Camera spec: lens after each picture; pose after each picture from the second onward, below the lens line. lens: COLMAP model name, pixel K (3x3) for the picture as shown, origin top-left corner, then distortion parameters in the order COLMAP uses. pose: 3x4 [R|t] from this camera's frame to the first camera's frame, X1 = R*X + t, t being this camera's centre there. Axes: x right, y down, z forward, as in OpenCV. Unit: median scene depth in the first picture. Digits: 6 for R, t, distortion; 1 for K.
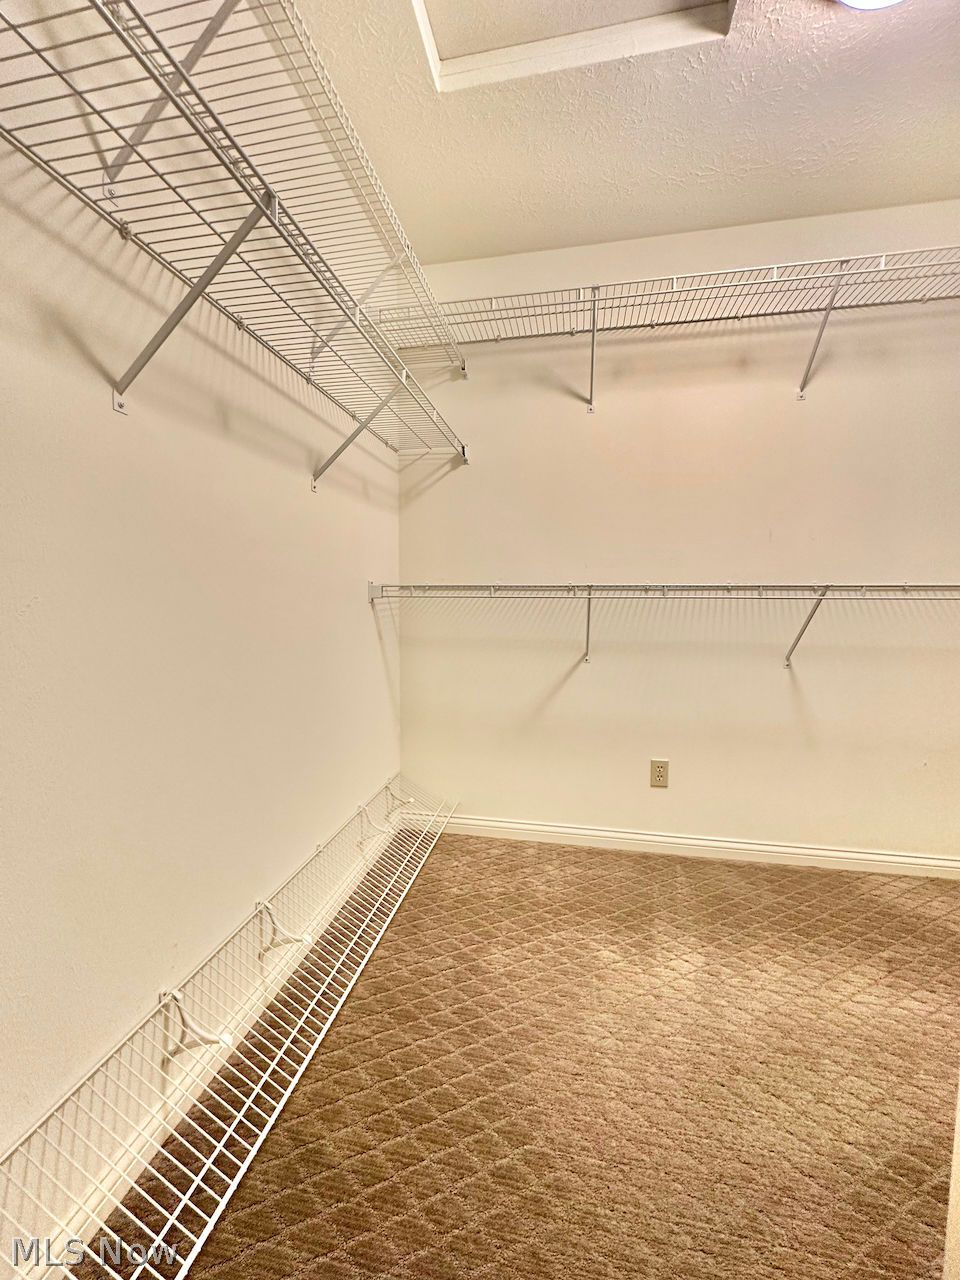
lens RADIAL K [[513.4, 0, 476.6], [0, 513.4, 639.7], [0, 0, 1]] dist [-0.000433, 0.000012]
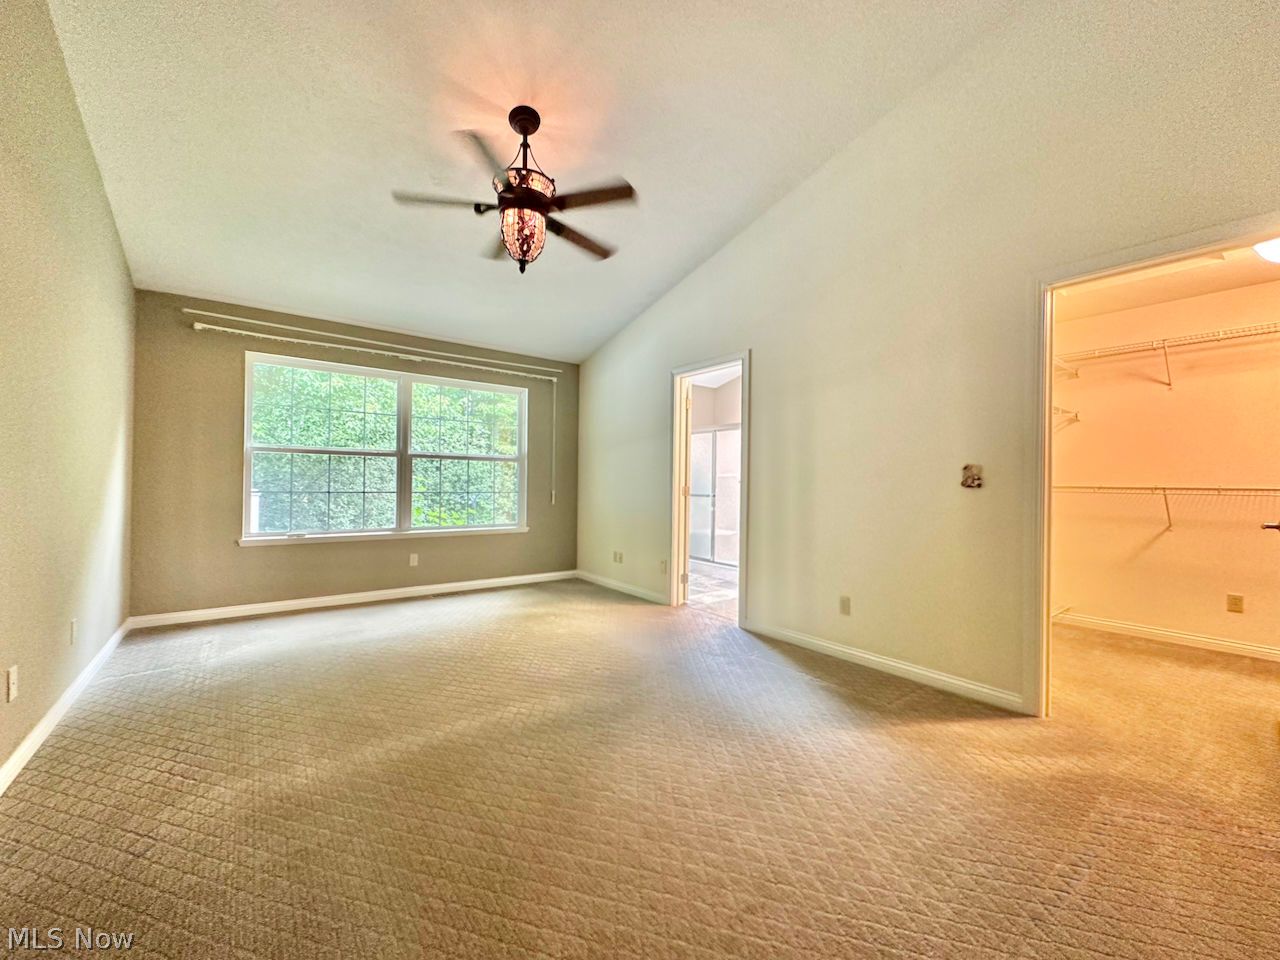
lens RADIAL K [[513.4, 0, 640.3], [0, 513.4, 482.7], [0, 0, 1]] dist [-0.000433, 0.000012]
pose [[0.754213, 0.001118, -0.656629, 0.003975], [-0.066156, 0.995040, -0.074293, 0.128826], [0.653289, 0.099473, 0.750546, -1.492901]]
